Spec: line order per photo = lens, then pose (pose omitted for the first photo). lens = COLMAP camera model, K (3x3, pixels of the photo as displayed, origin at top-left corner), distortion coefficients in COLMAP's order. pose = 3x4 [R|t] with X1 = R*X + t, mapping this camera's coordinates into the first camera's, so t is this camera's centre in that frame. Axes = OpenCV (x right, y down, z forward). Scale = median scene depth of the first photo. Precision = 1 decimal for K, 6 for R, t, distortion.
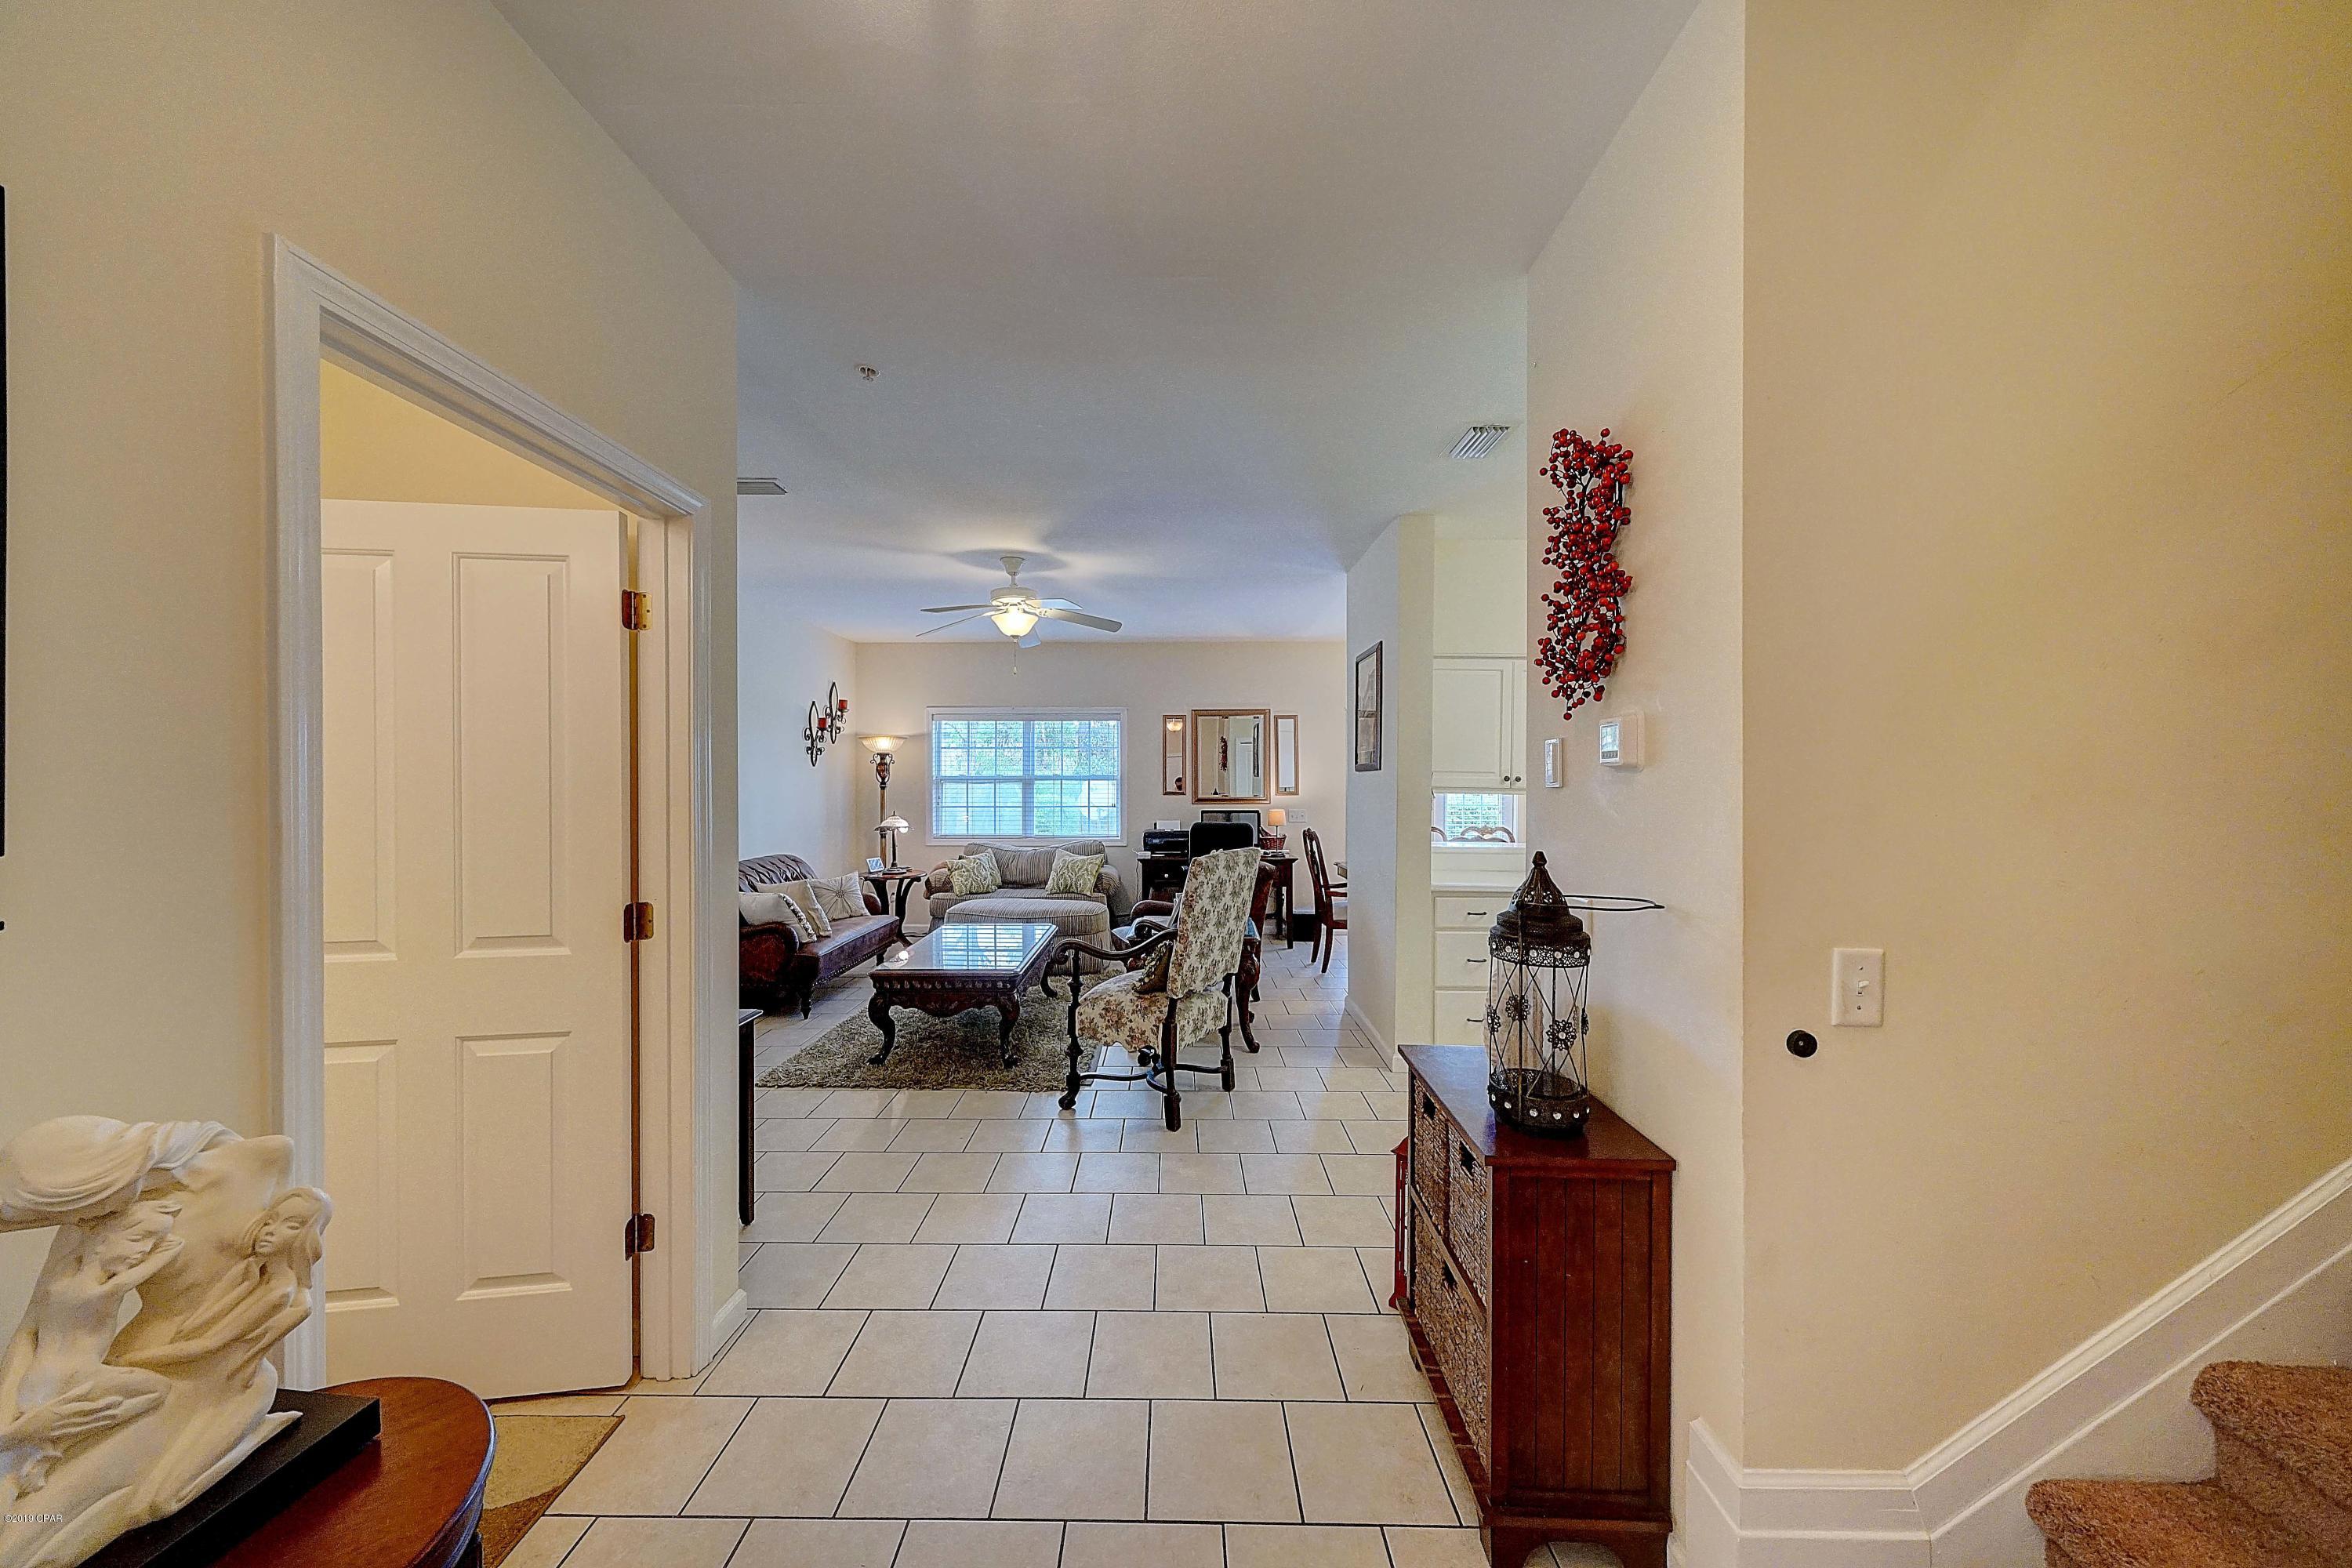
lens RADIAL K [[799.6, 0, 1173.8], [0, 799.6, 778.4], [0, 0, 1]] dist [0.001142, -0.000403]
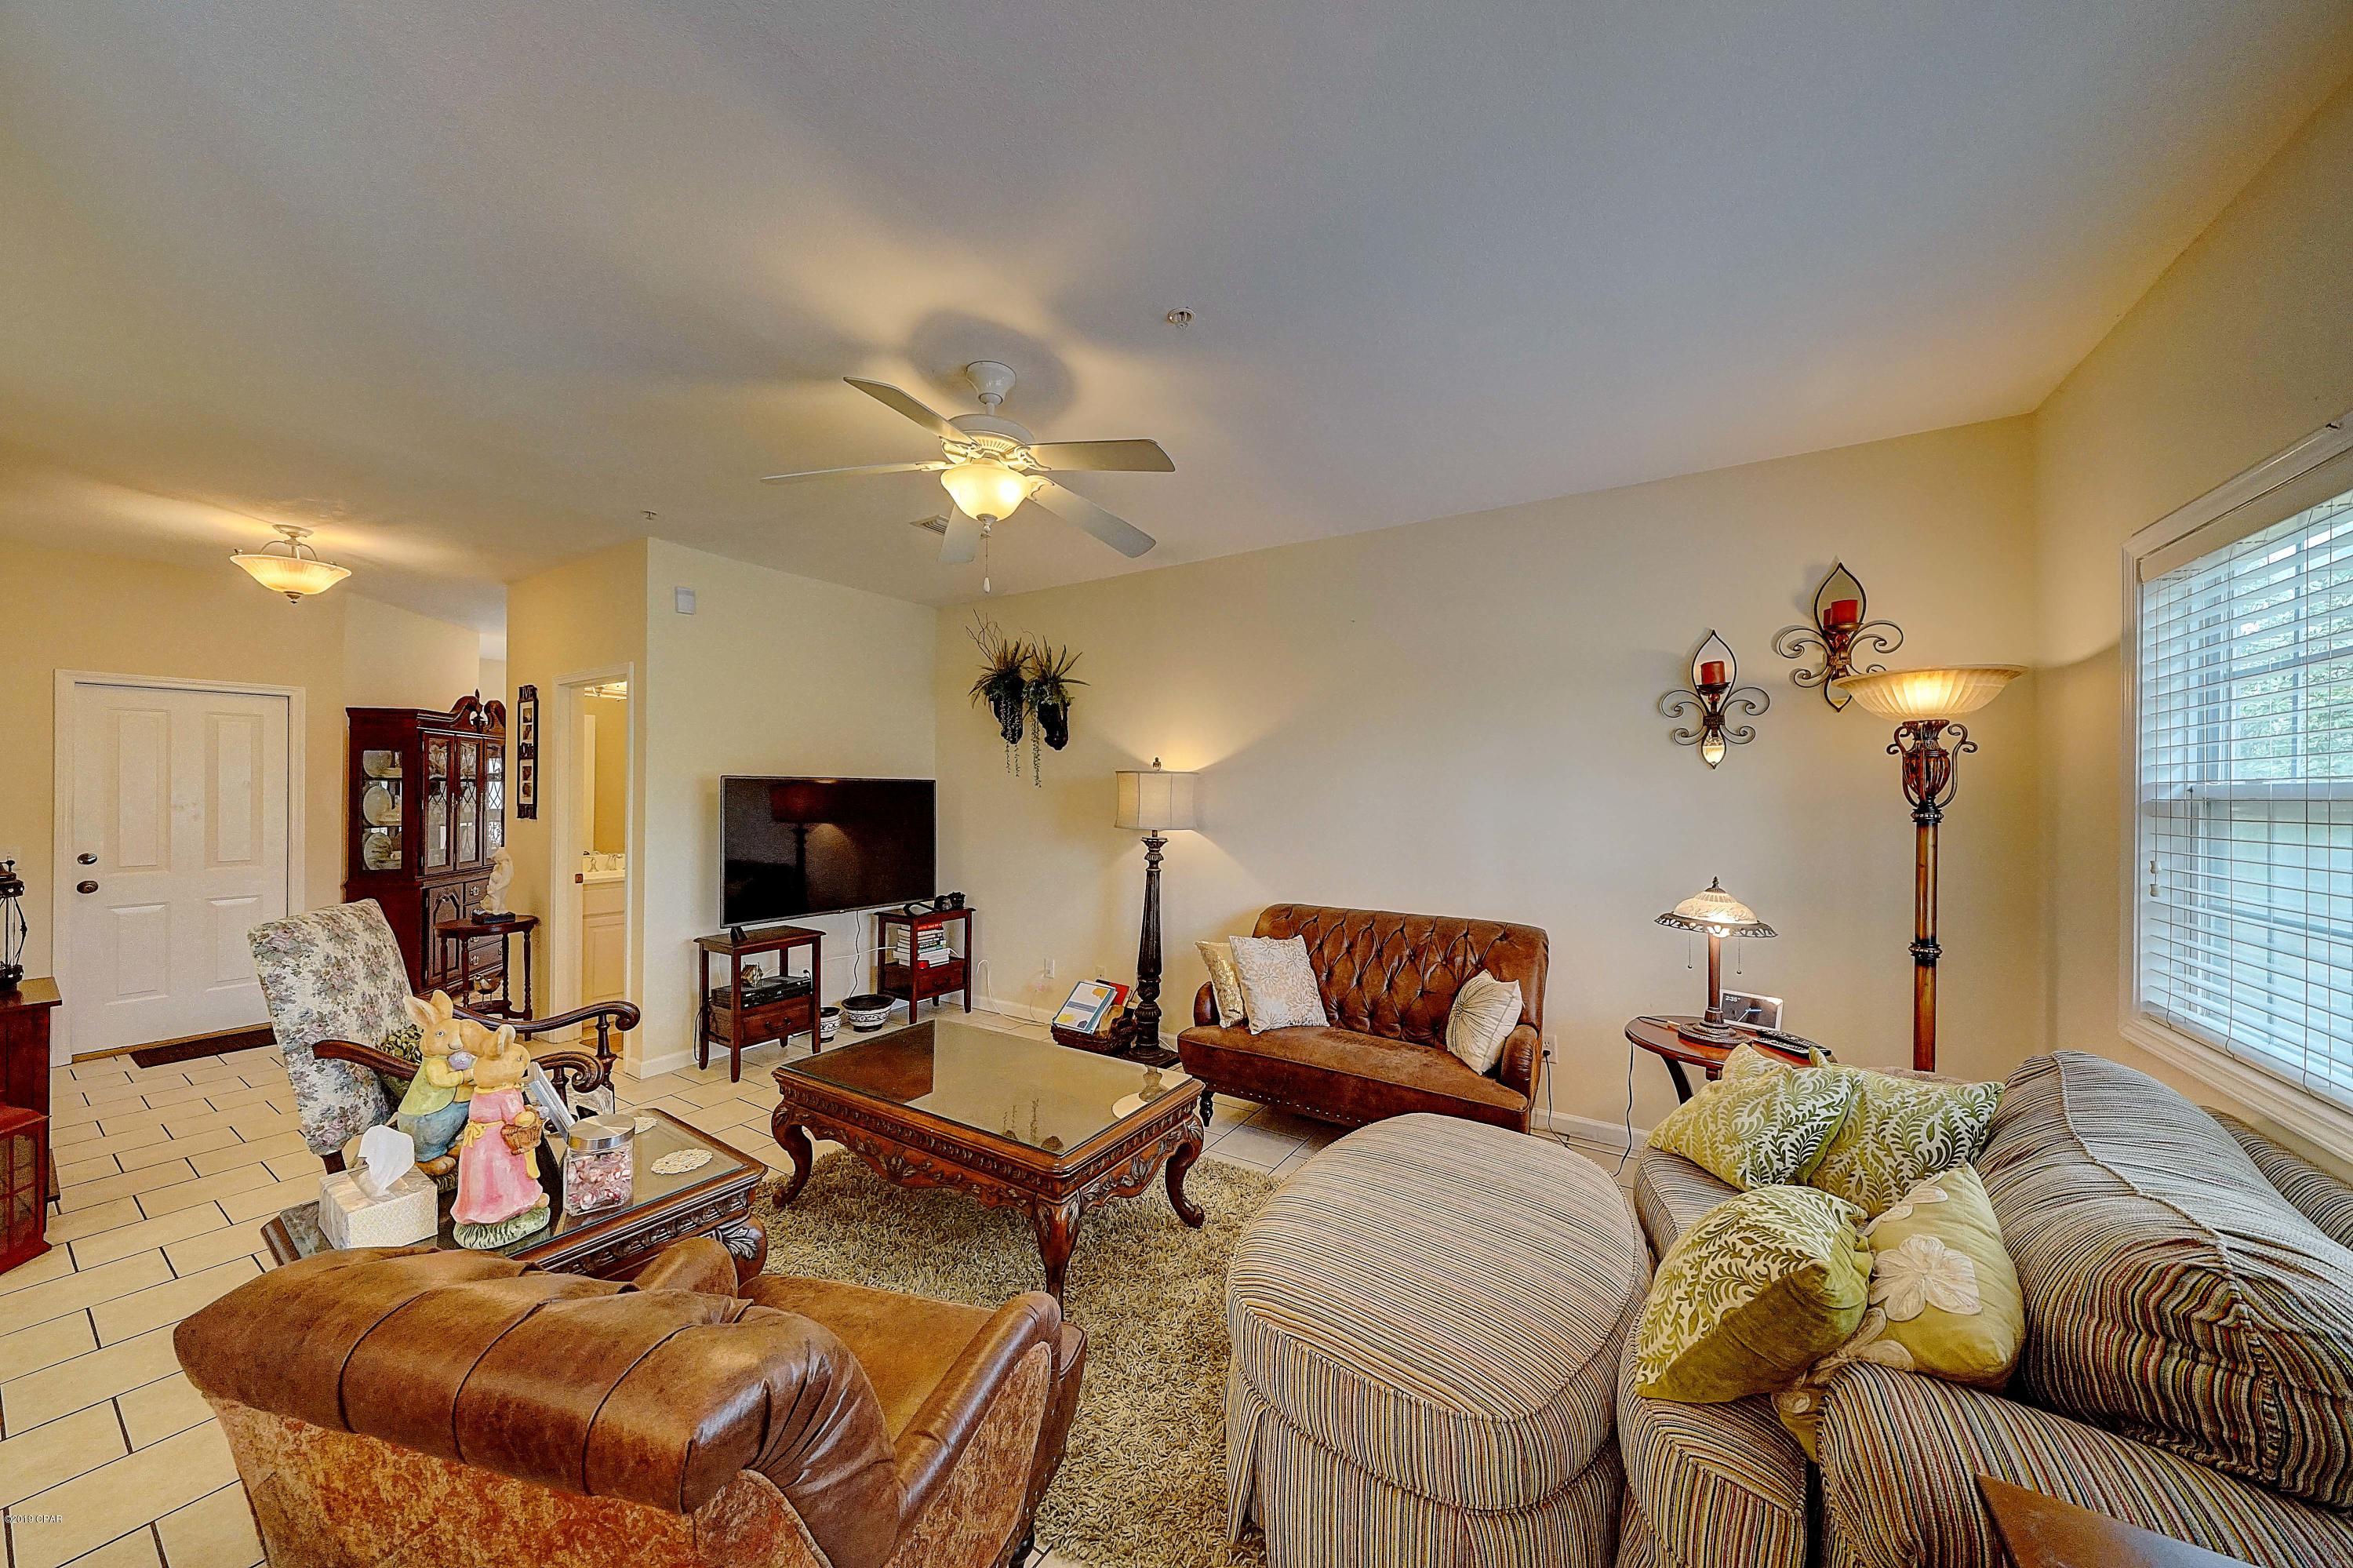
lens RADIAL K [[800.0, 0, 1154.1], [0, 800.0, 783.6], [0, 0, 1]] dist [0.001142, -0.000403]
pose [[-0.545555, -0.009763, -0.838018, 0.147931], [-0.000694, 0.999937, -0.011198, -0.000547], [0.838075, -0.005528, -0.545528, 1.146232]]
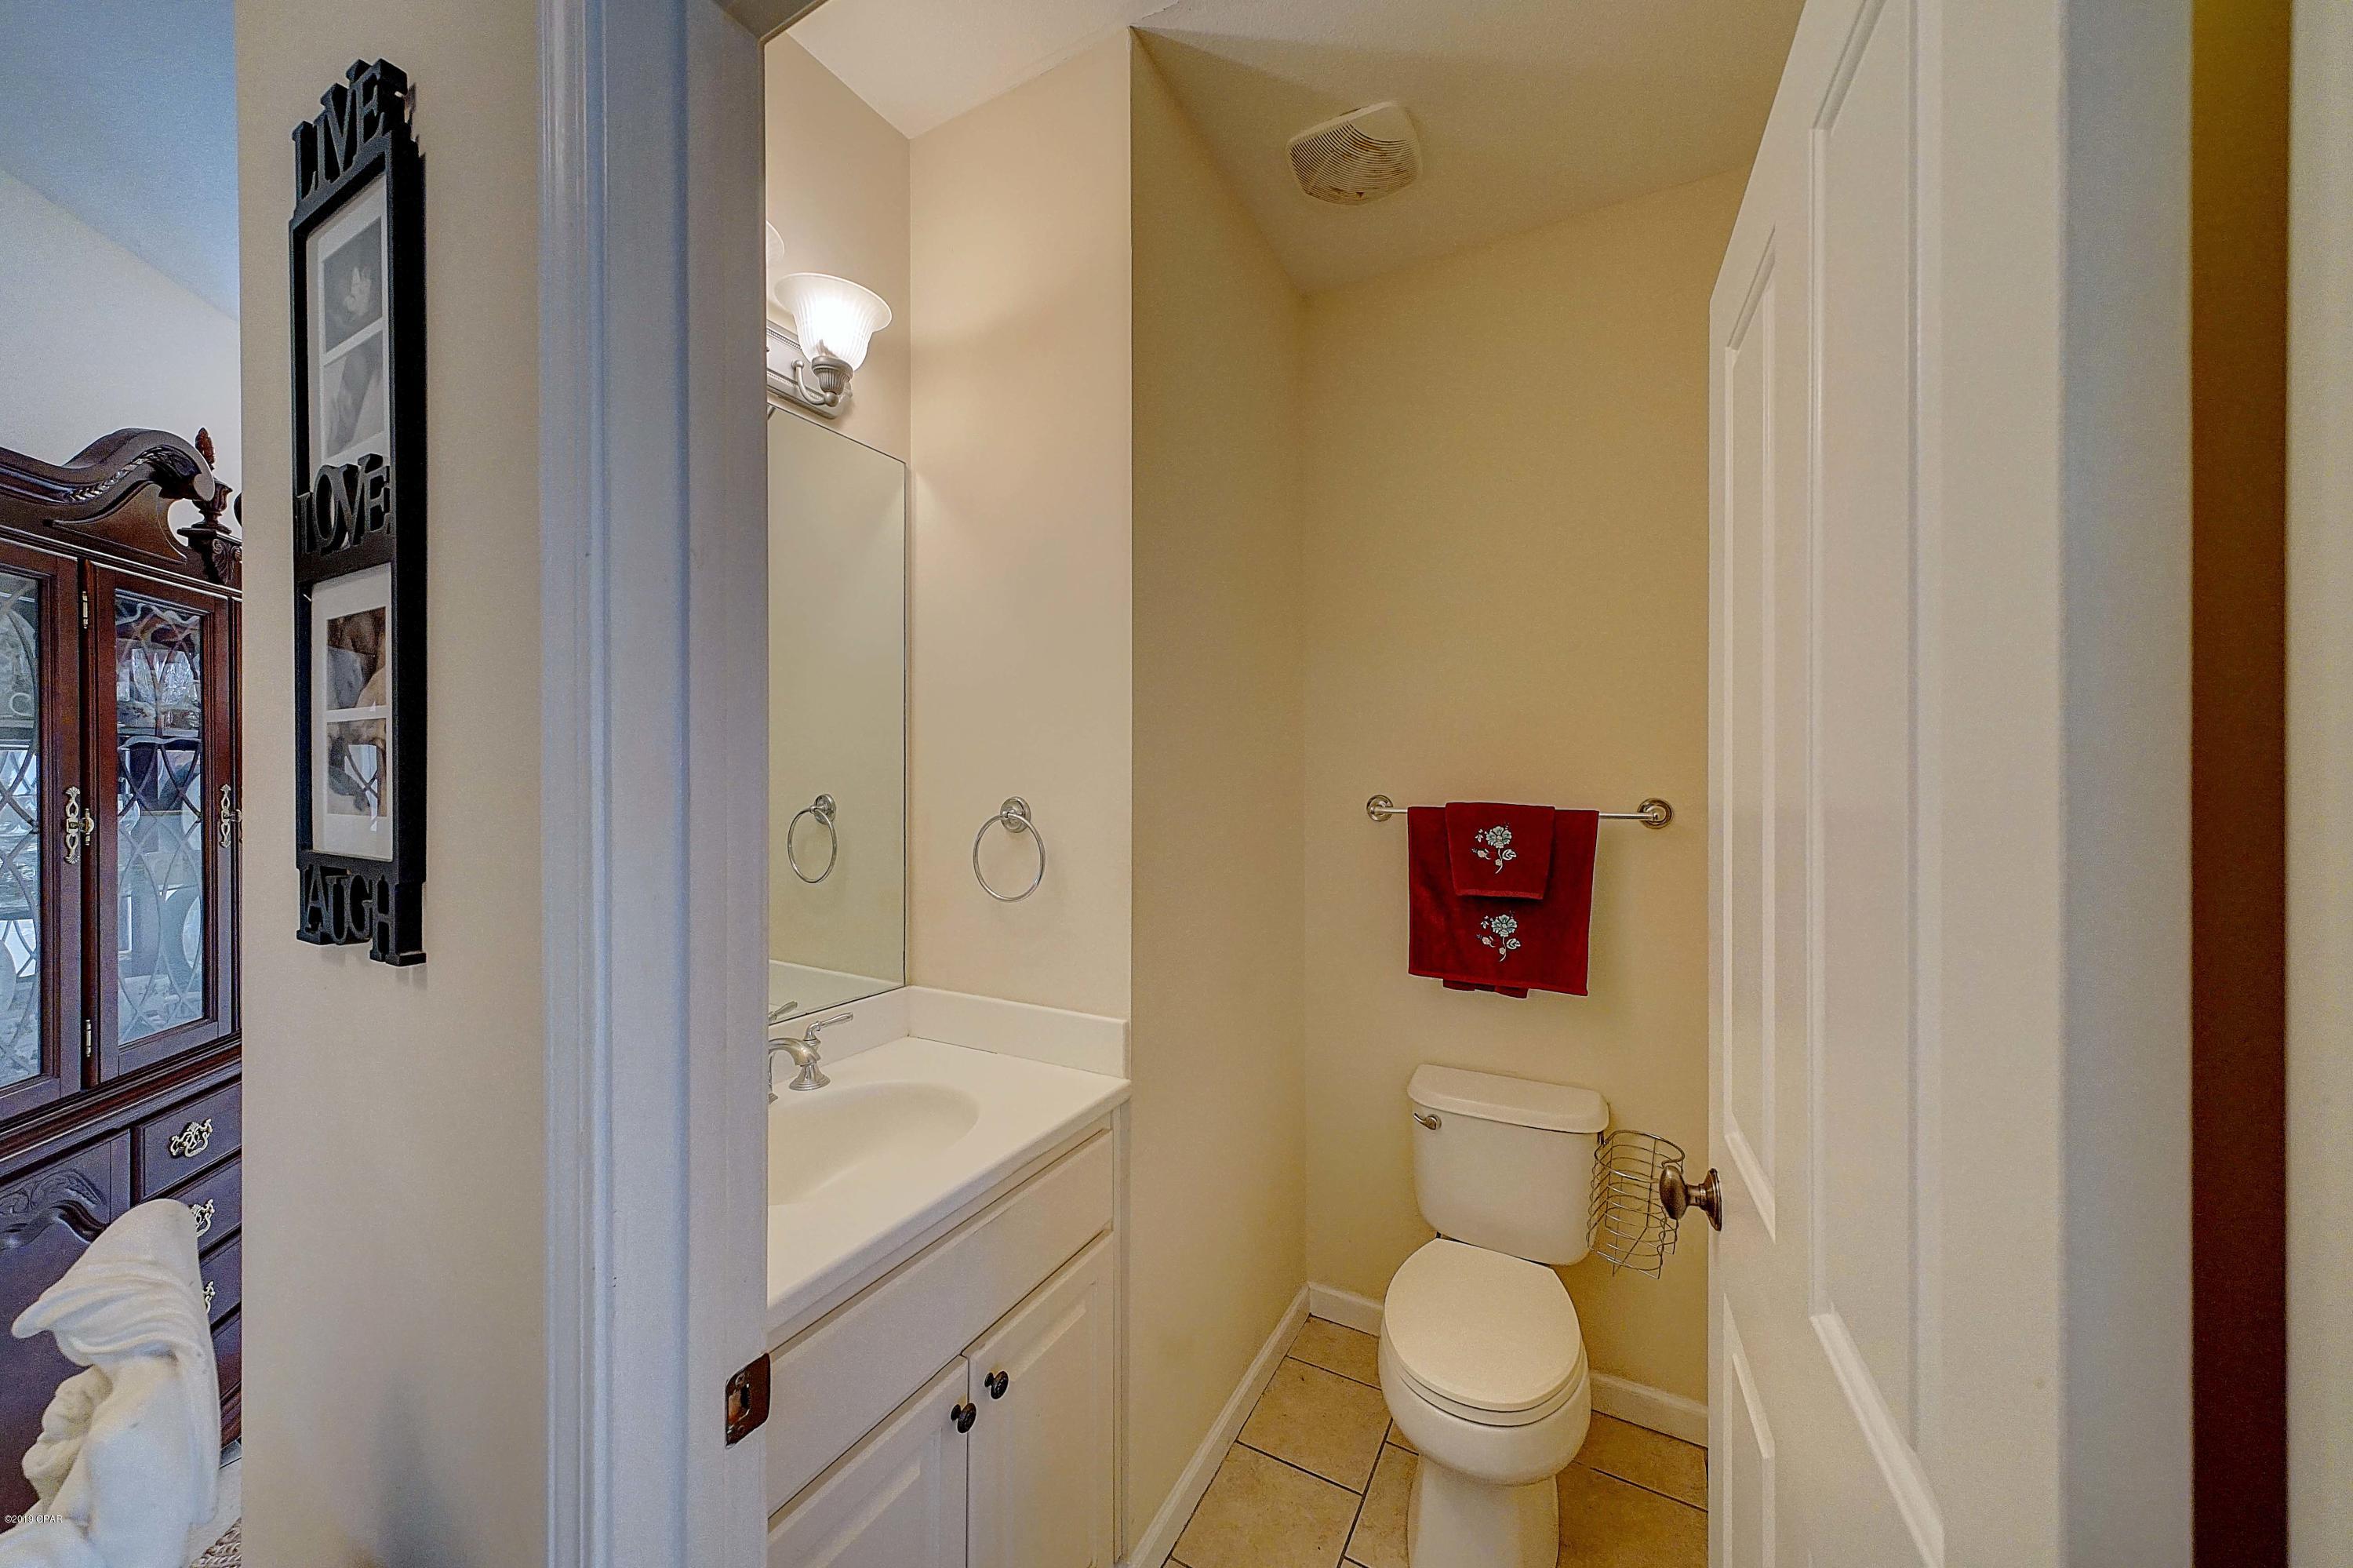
lens RADIAL K [[800.0, 0, 1131.4], [0, 800.0, 783.3], [0, 0, 1]] dist [0.001142, -0.000403]
pose [[-0.463933, 0.006056, -0.885849, -0.149476], [0.002112, 0.999981, 0.005730, -0.000239], [0.885868, 0.000787, -0.463937, 0.280512]]
